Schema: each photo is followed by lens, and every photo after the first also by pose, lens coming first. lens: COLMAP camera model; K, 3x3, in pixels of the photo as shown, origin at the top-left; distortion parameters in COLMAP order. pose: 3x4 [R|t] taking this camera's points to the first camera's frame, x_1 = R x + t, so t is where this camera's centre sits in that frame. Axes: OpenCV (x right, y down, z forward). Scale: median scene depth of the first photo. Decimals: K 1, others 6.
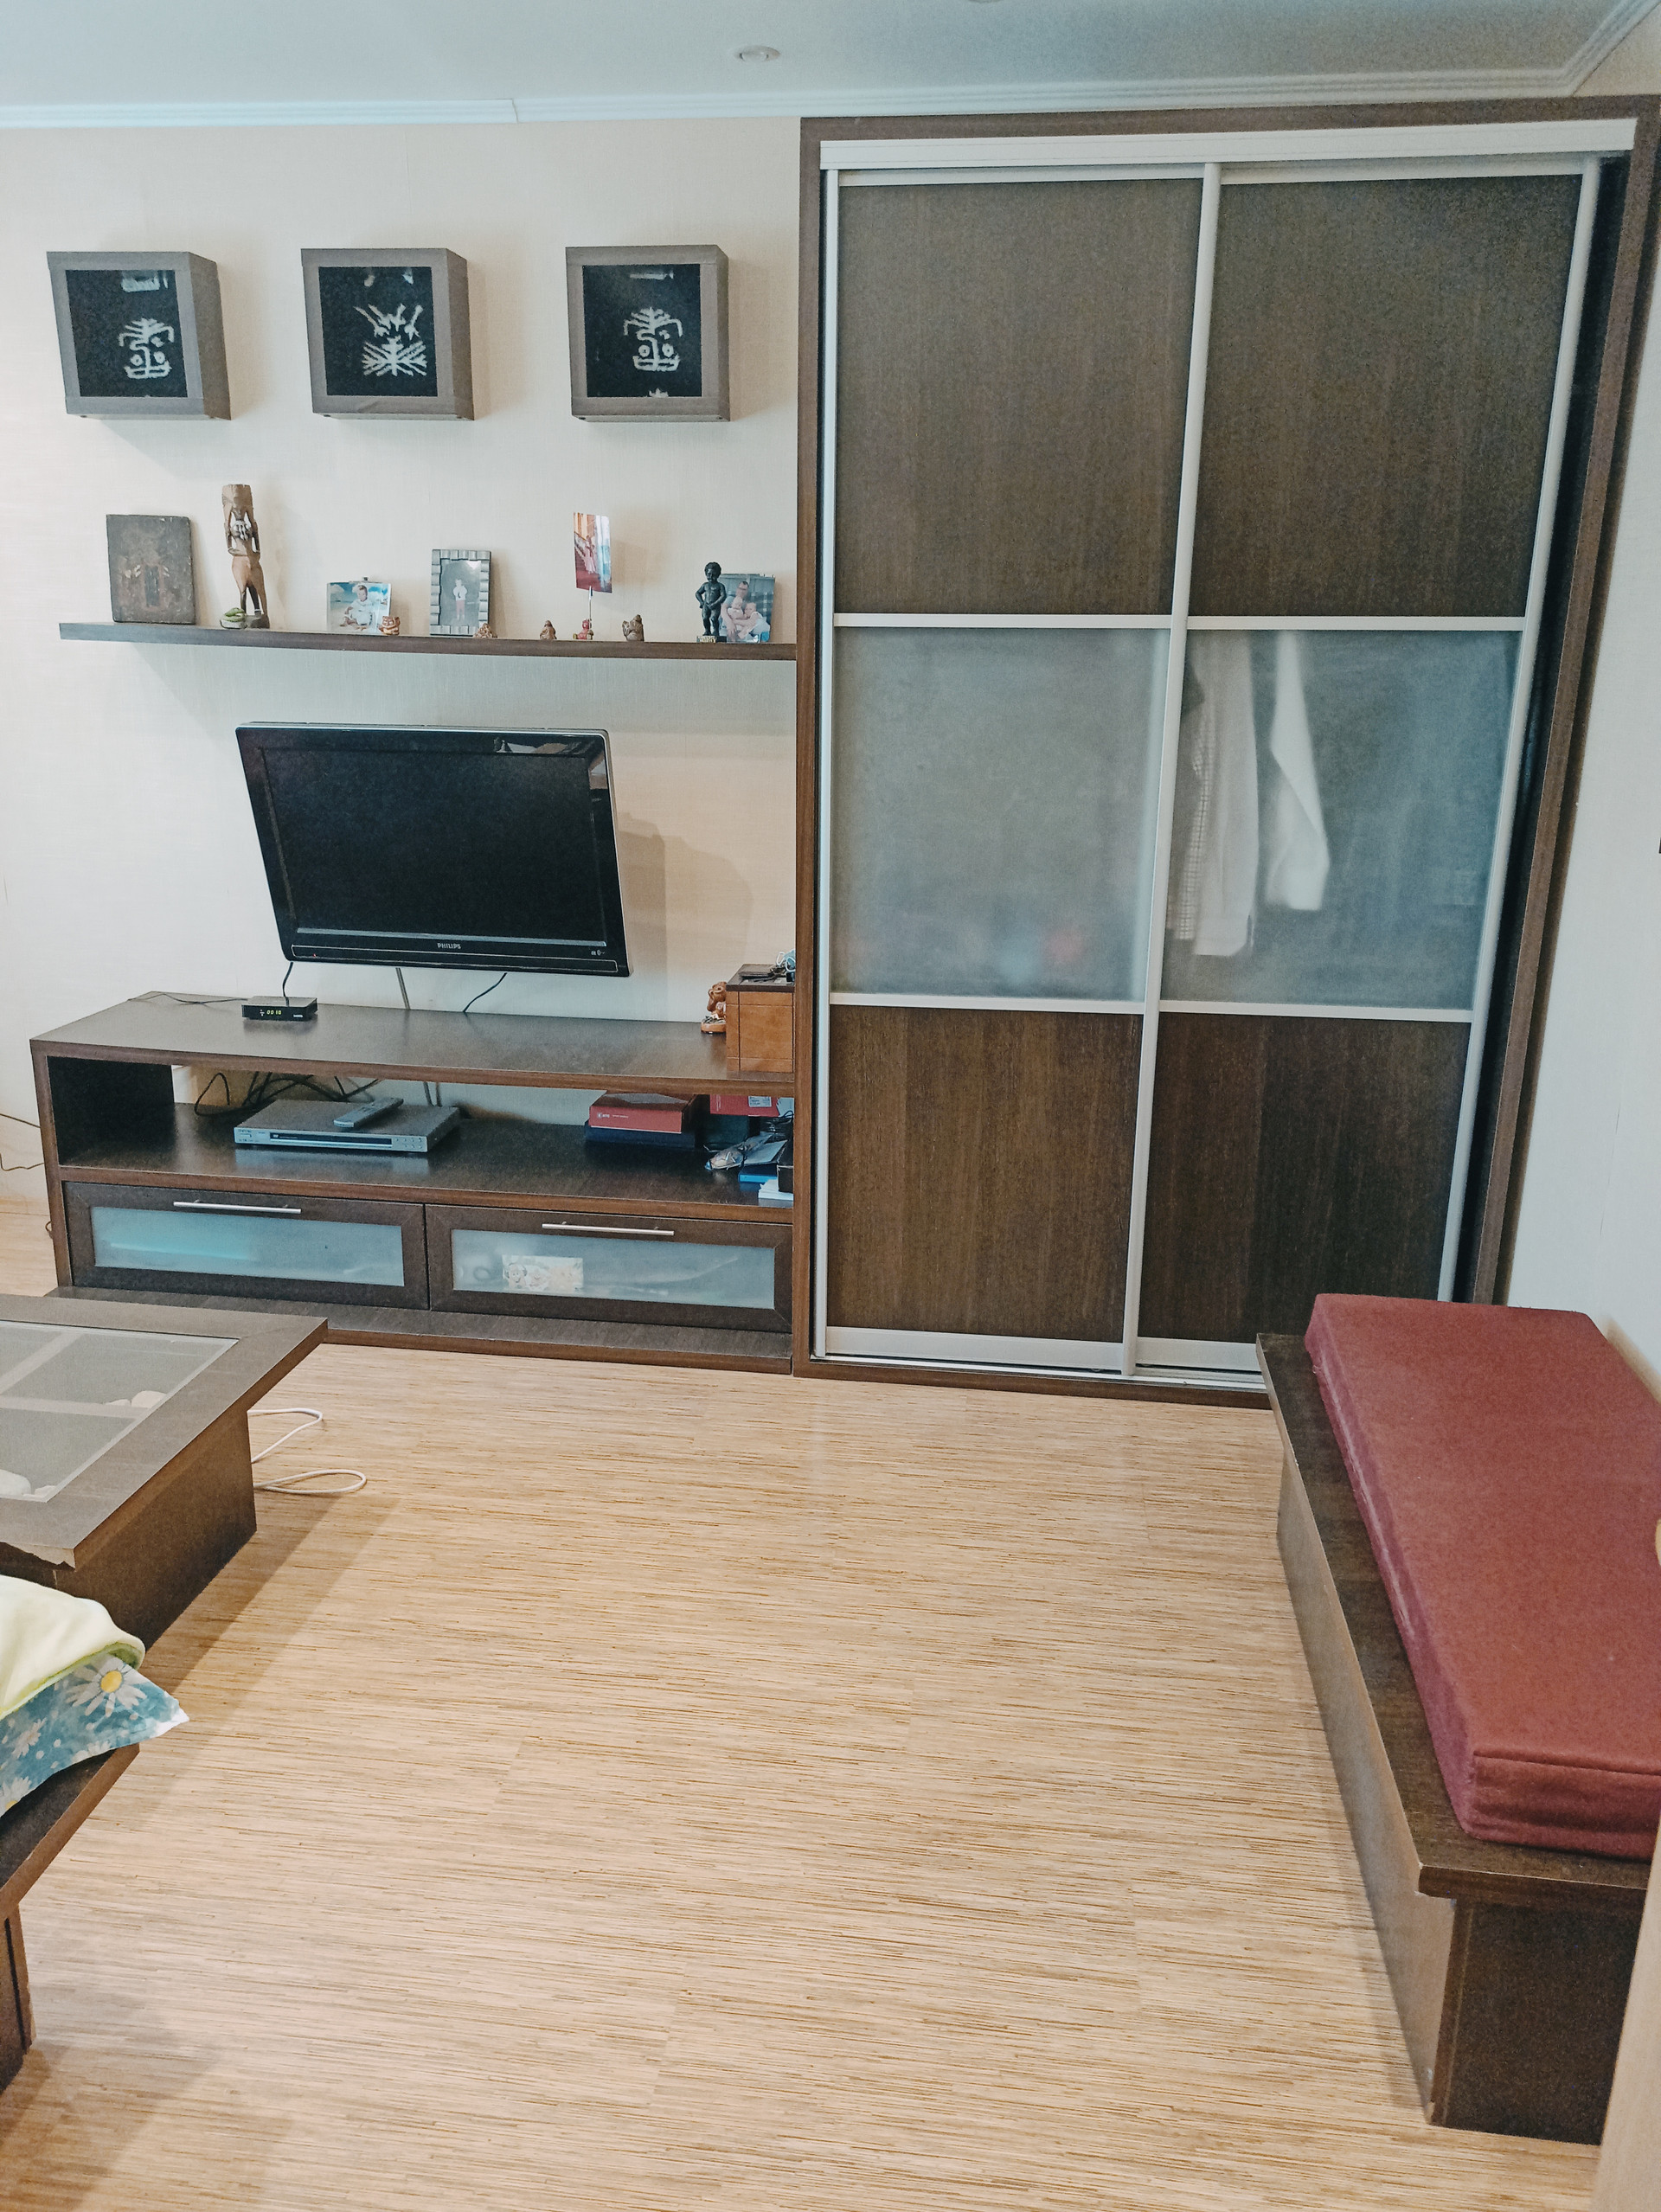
lens RADIAL K [[1643.8, 0, 830.5], [0, 1643.8, 1106.0], [0, 0, 1]] dist [0.095337, -0.098202]
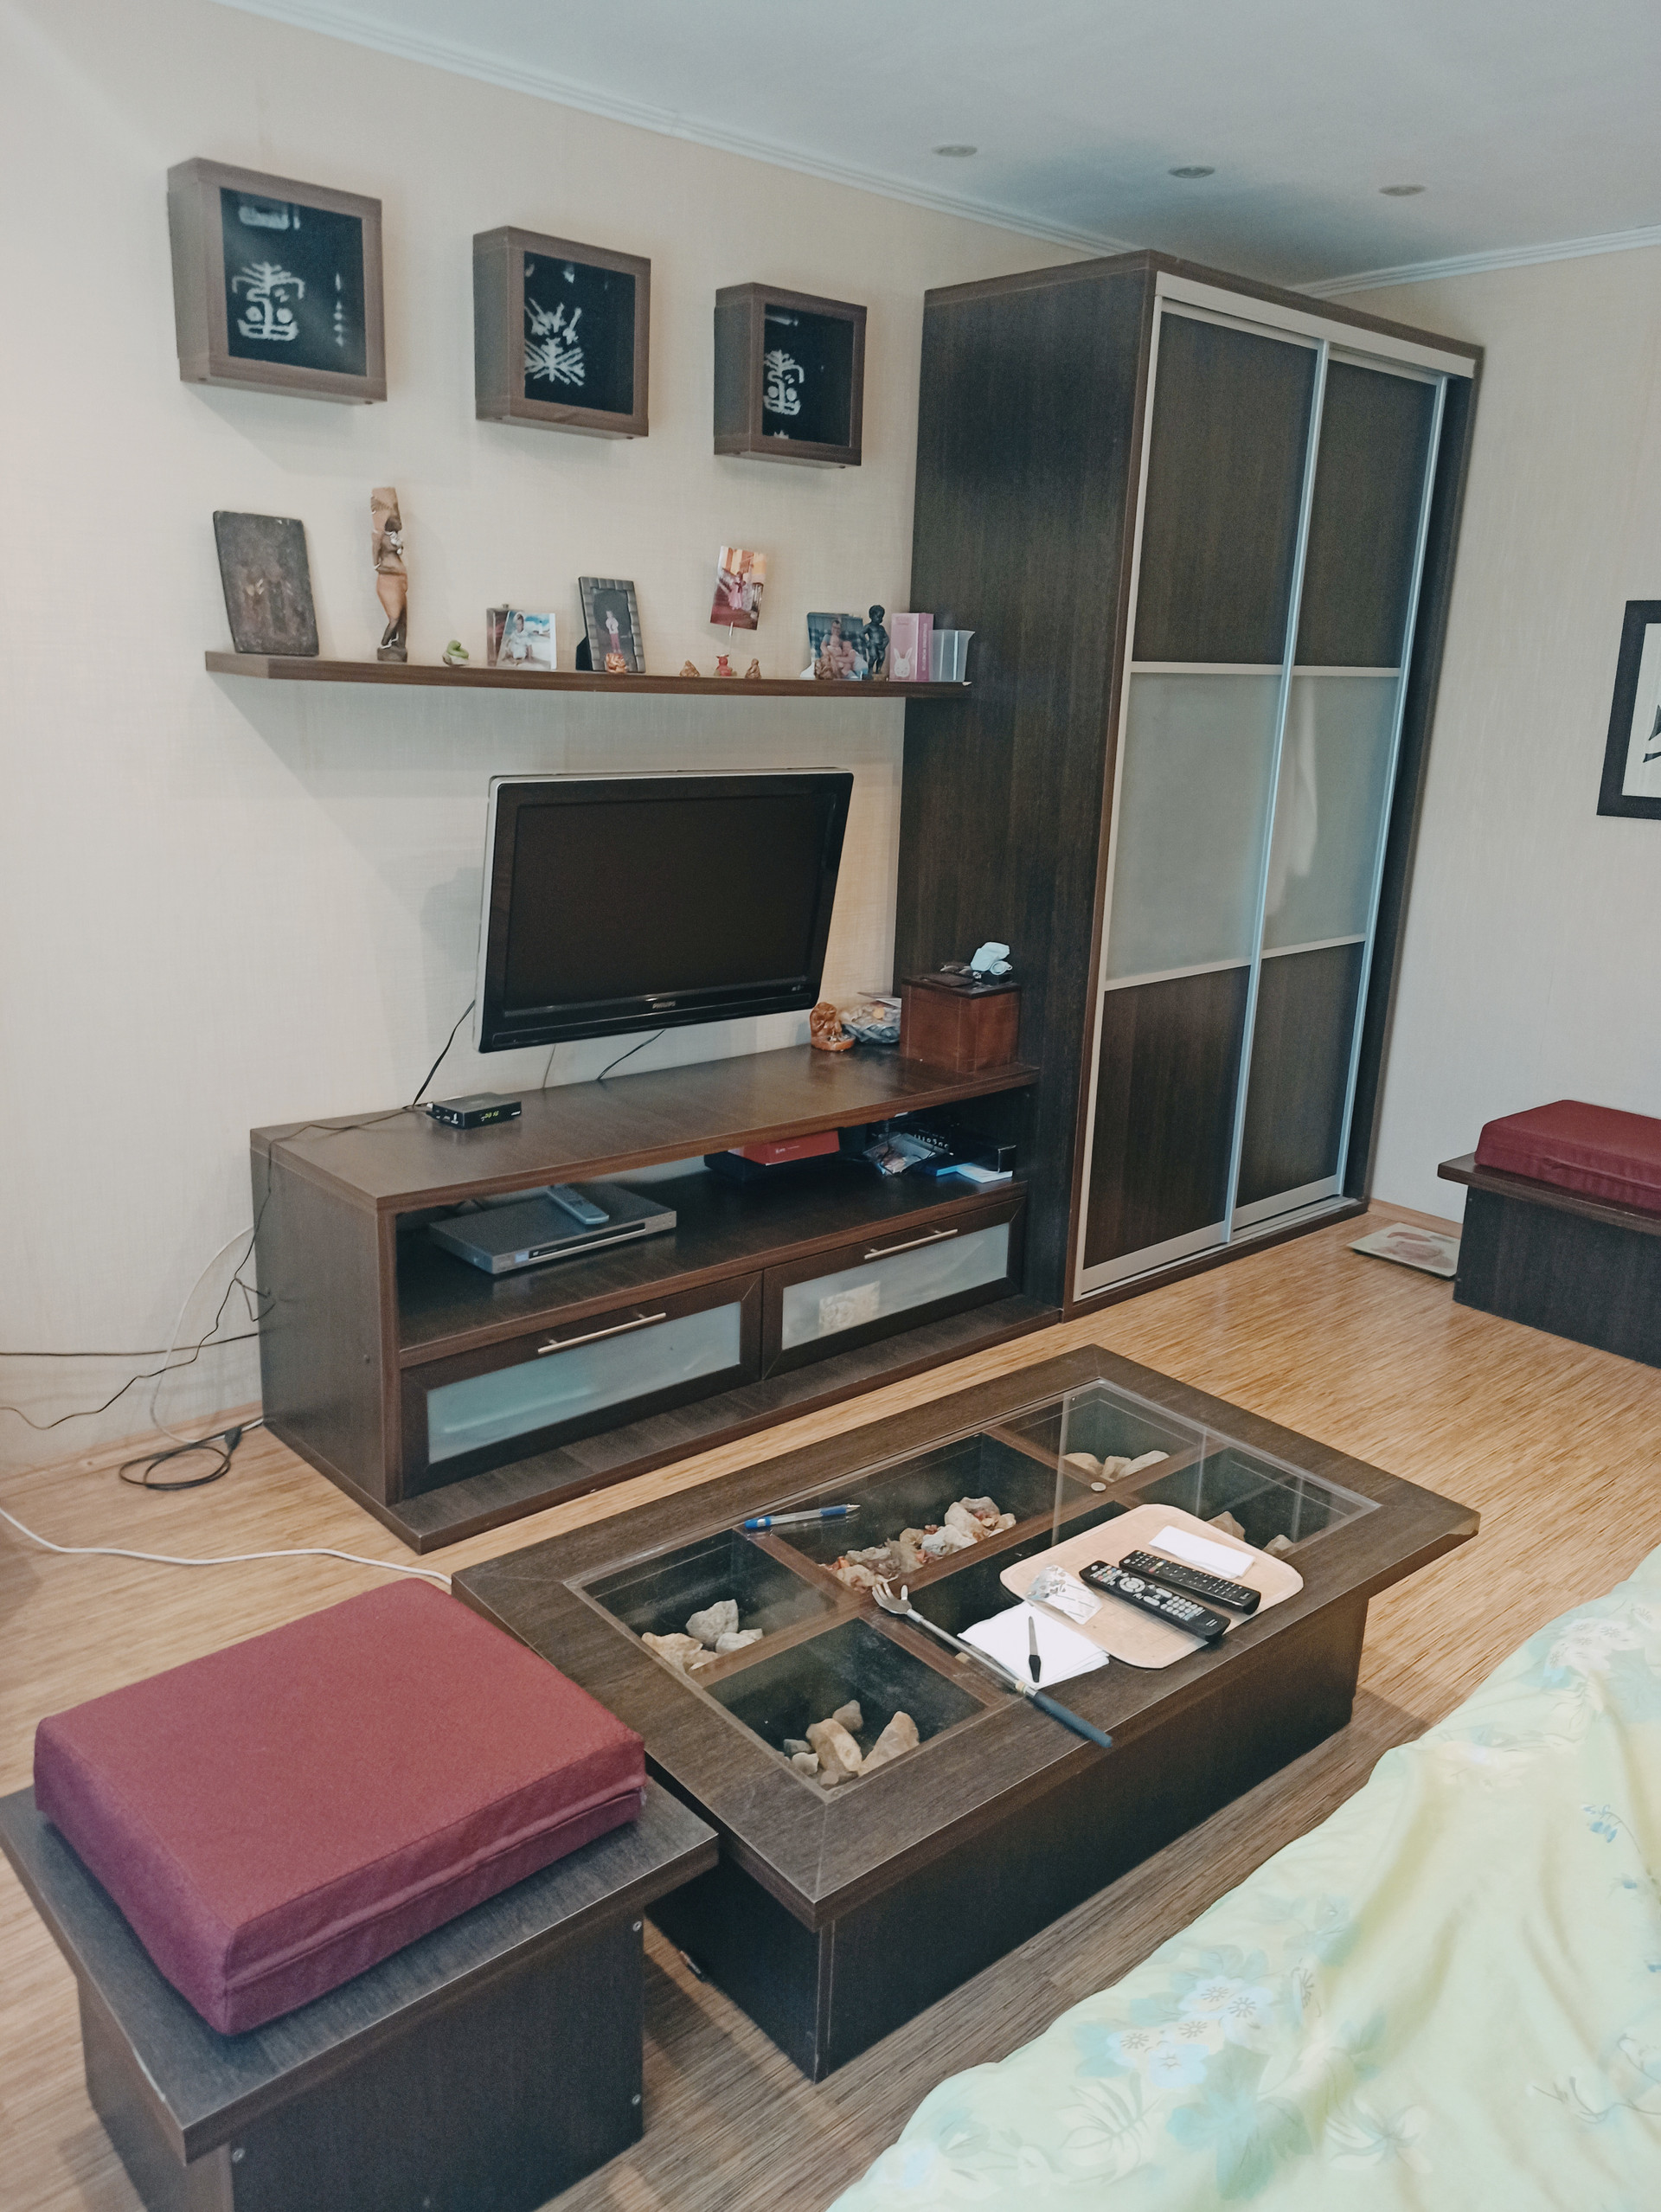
lens RADIAL K [[1643.8, 0, 830.5], [0, 1643.8, 1106.0], [0, 0, 1]] dist [0.095337, -0.098202]
pose [[0.649113, -0.191633, 0.736158, -0.897277], [0.186045, 0.978352, 0.090633, -0.111662], [-0.737590, 0.078128, 0.670714, 0.323737]]
